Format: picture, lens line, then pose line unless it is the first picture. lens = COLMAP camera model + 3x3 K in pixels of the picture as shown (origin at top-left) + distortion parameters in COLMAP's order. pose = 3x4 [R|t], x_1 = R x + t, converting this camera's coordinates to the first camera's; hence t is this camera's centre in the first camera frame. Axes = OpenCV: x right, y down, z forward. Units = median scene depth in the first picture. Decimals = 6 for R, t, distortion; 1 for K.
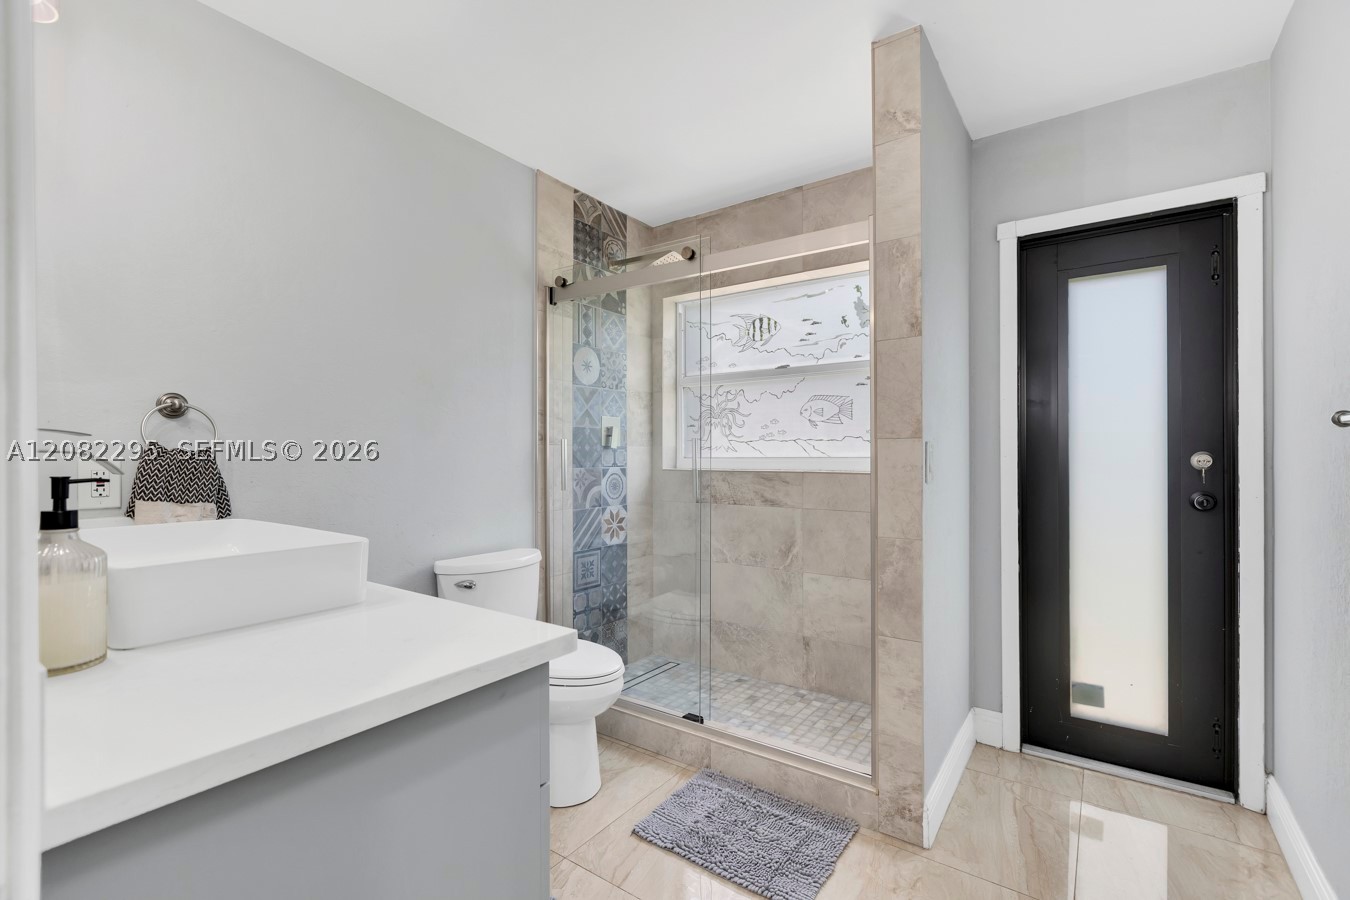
lens RADIAL K [[614.9, 0, 661.1], [0, 614.9, 451.2], [0, 0, 1]] dist [0.000505, 0.000825]
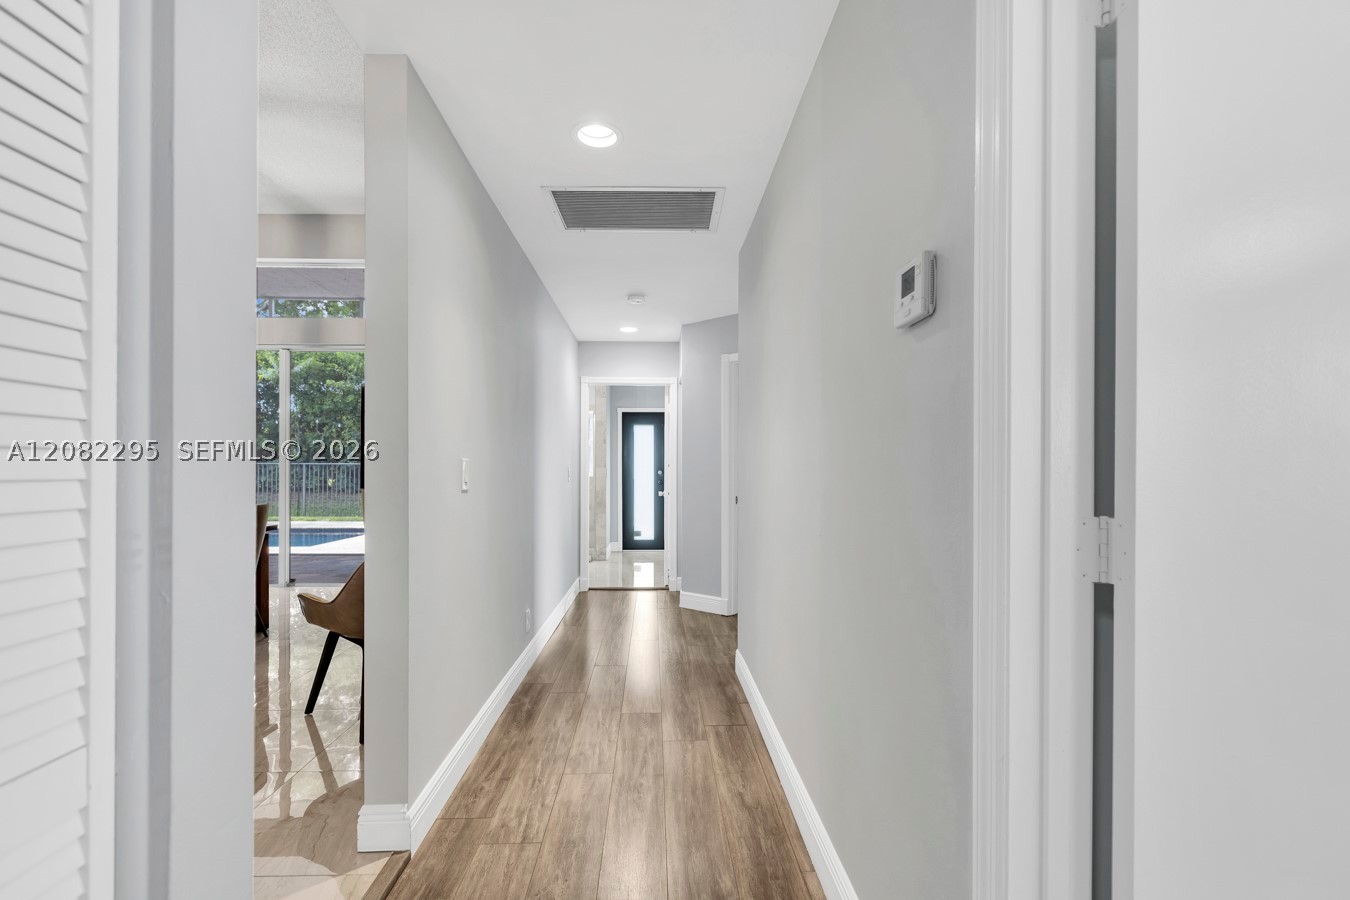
lens RADIAL K [[614.9, 0, 668.5], [0, 614.9, 460.4], [0, 0, 1]] dist [0.000505, 0.000825]
pose [[0.799387, 0.007040, 0.600775, -1.452959], [-0.000167, 0.999934, -0.011494, -0.016999], [-0.600816, 0.009088, 0.799335, -2.175219]]
